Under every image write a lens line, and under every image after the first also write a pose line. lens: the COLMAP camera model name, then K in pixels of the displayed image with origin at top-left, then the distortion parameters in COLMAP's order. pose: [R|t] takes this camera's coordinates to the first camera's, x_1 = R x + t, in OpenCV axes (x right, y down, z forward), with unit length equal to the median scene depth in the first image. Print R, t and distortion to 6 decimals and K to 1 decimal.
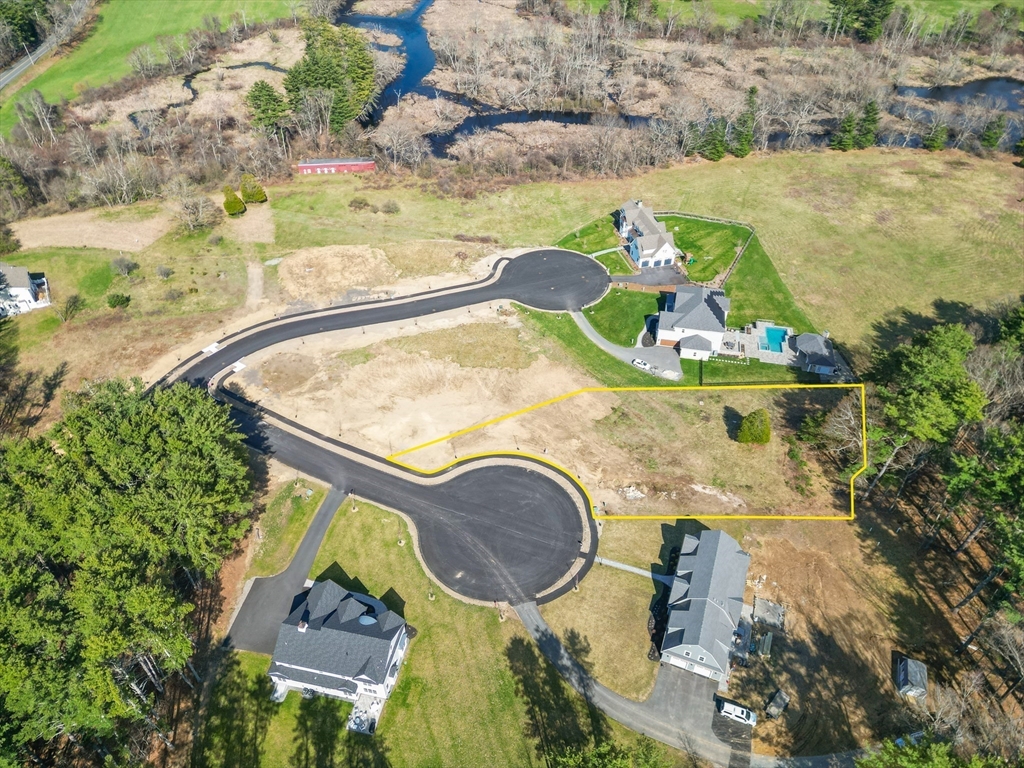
lens RADIAL K [[711.0, 0, 512.0], [0, 711.0, 384.0], [0, 0, 1]] dist [0.101394, -0.102437]
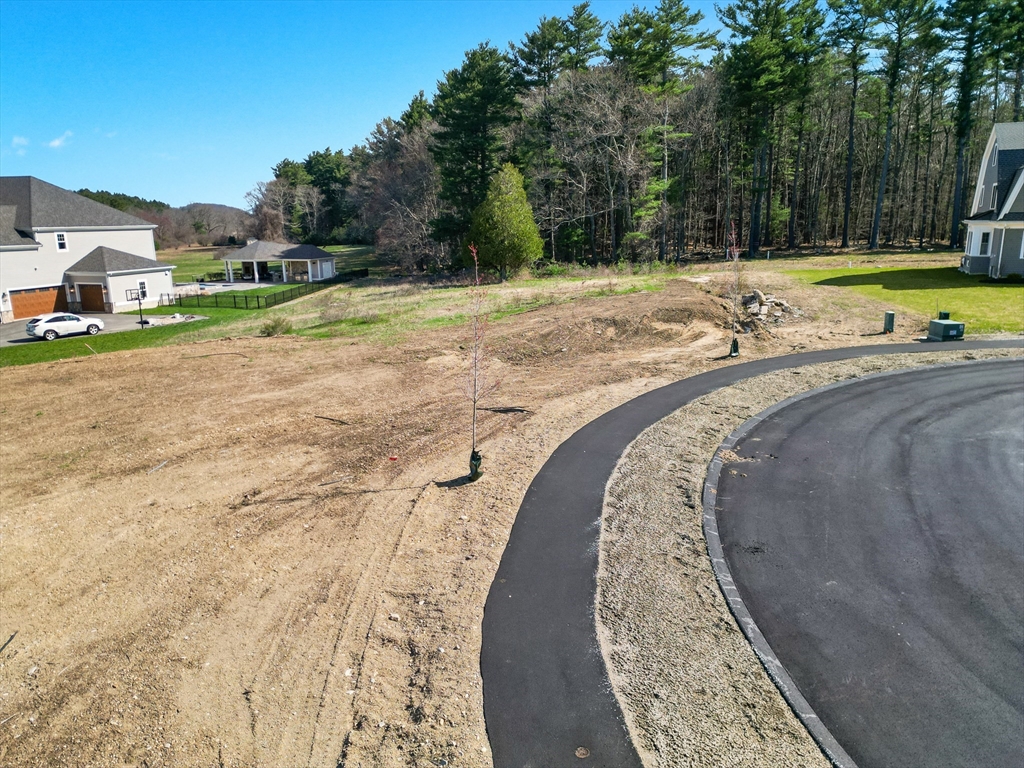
lens RADIAL K [[711.0, 0, 512.0], [0, 711.0, 384.0], [0, 0, 1]] dist [0.101394, -0.102437]
pose [[0.071262, -0.231044, 0.970330, -0.062421], [0.682334, 0.720867, 0.121534, 0.060644], [-0.727559, 0.653428, 0.209020, 0.774740]]
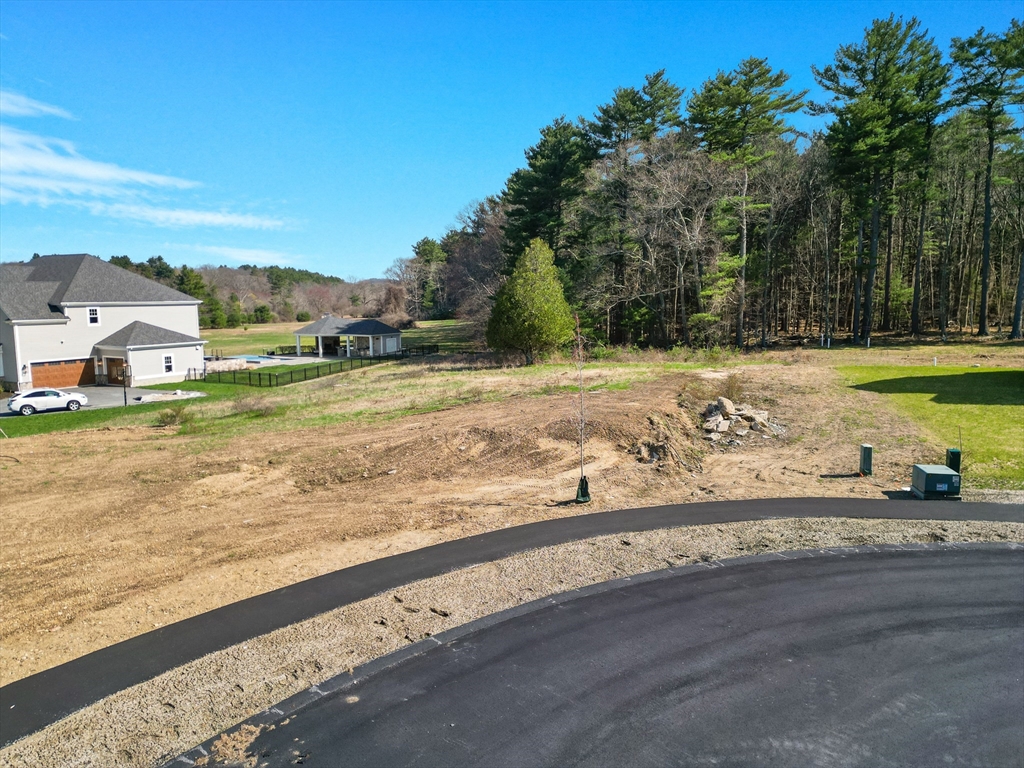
lens RADIAL K [[711.0, 0, 512.0], [0, 711.0, 384.0], [0, 0, 1]] dist [0.101394, -0.102437]
pose [[0.282382, -0.126740, 0.950893, -0.017822], [0.650278, 0.754030, -0.092608, 0.092578], [-0.705265, 0.644496, 0.295341, 0.737992]]
